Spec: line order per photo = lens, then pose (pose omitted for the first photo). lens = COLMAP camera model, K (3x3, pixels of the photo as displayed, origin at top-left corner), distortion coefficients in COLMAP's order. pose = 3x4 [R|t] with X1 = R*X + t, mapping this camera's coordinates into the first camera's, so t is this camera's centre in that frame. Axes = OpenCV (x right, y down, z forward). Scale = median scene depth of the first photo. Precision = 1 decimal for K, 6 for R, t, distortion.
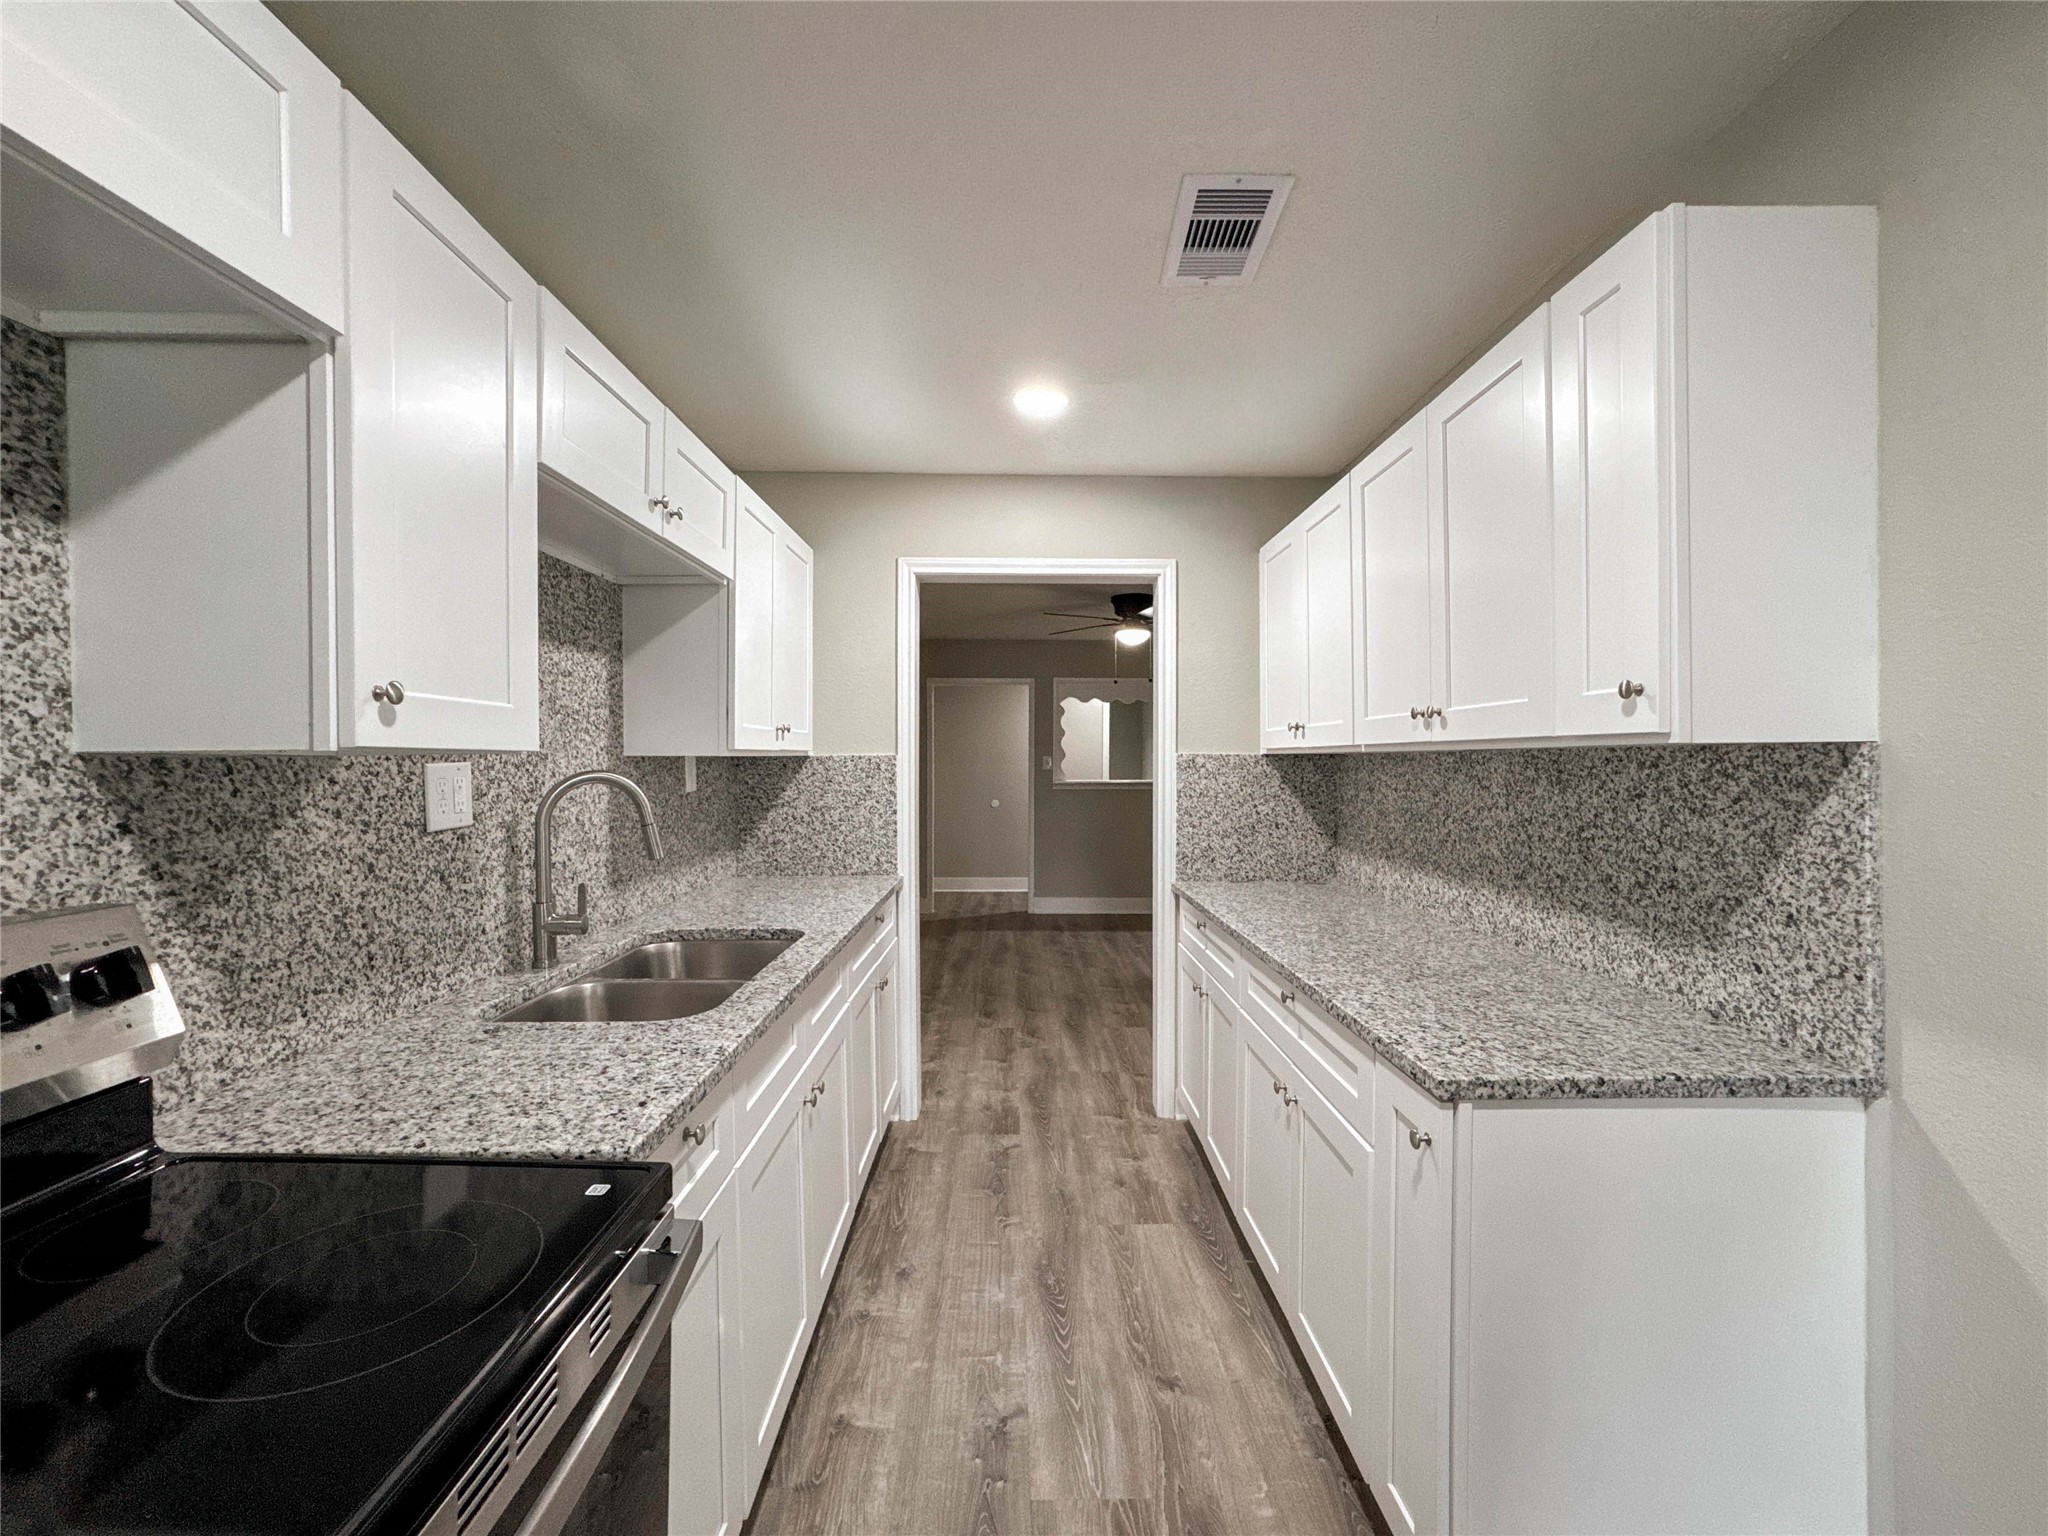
lens RADIAL K [[834.4, 0, 1027.6], [0, 834.4, 764.9], [0, 0, 1]] dist [-0.036934, 0.017085]
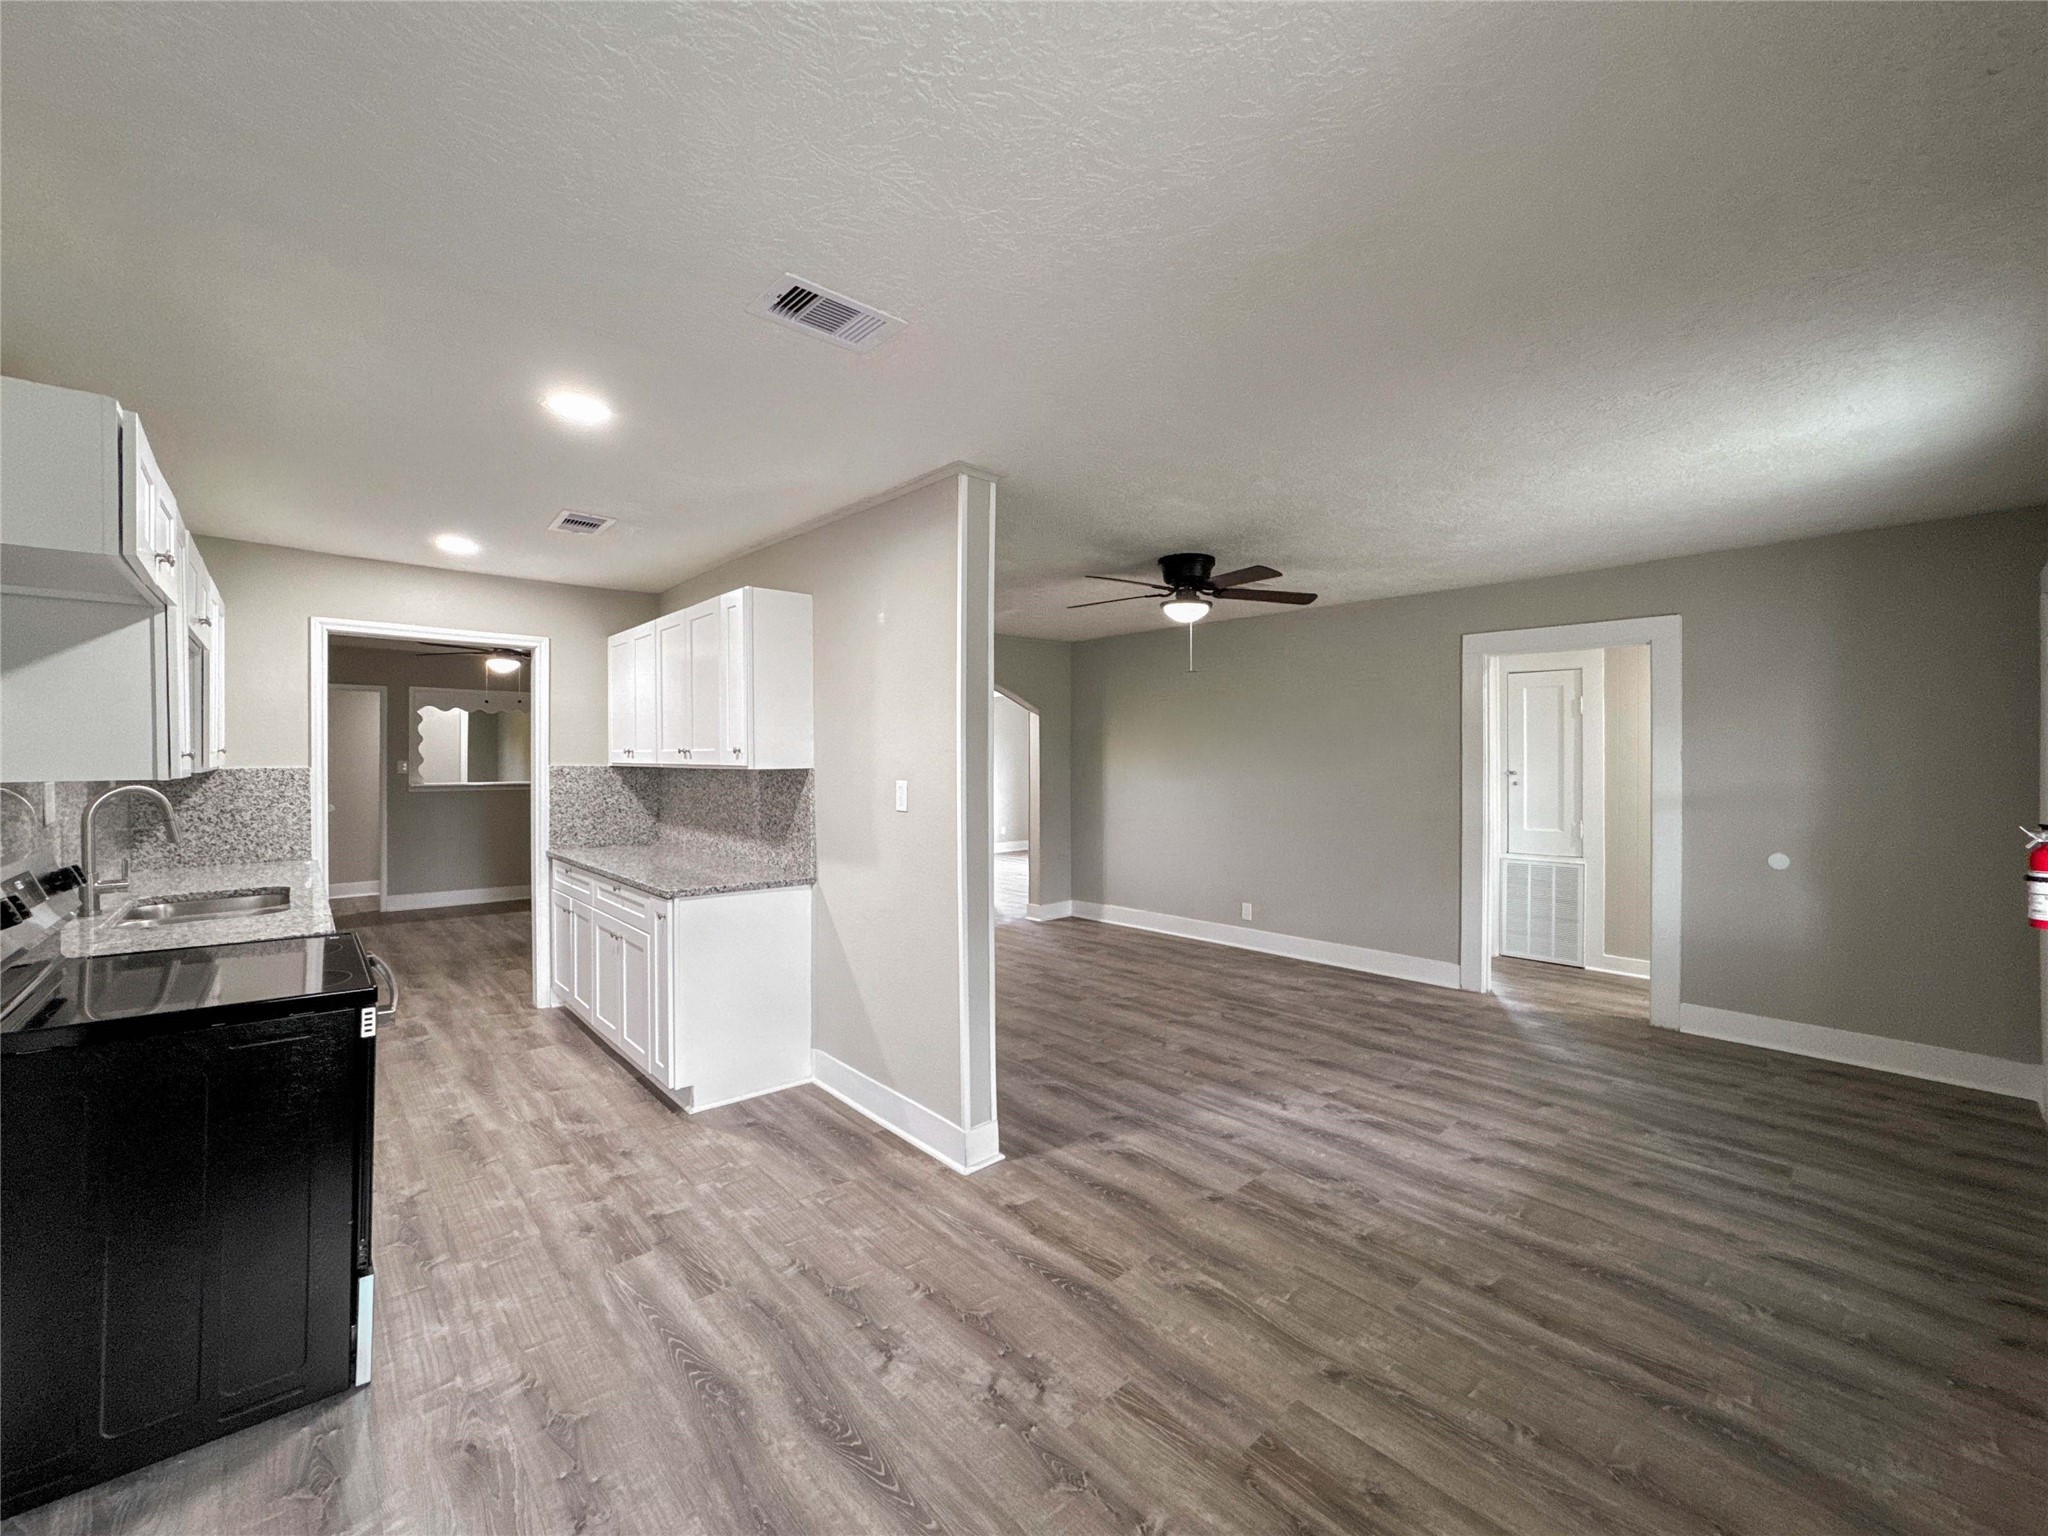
lens RADIAL K [[834.4, 0, 1027.6], [0, 834.4, 764.9], [0, 0, 1]] dist [-0.036934, 0.017085]
pose [[0.751503, -0.003248, 0.659721, -0.324914], [0.001108, 0.999993, 0.003661, -0.040036], [-0.659728, -0.002020, 0.751501, -1.445453]]
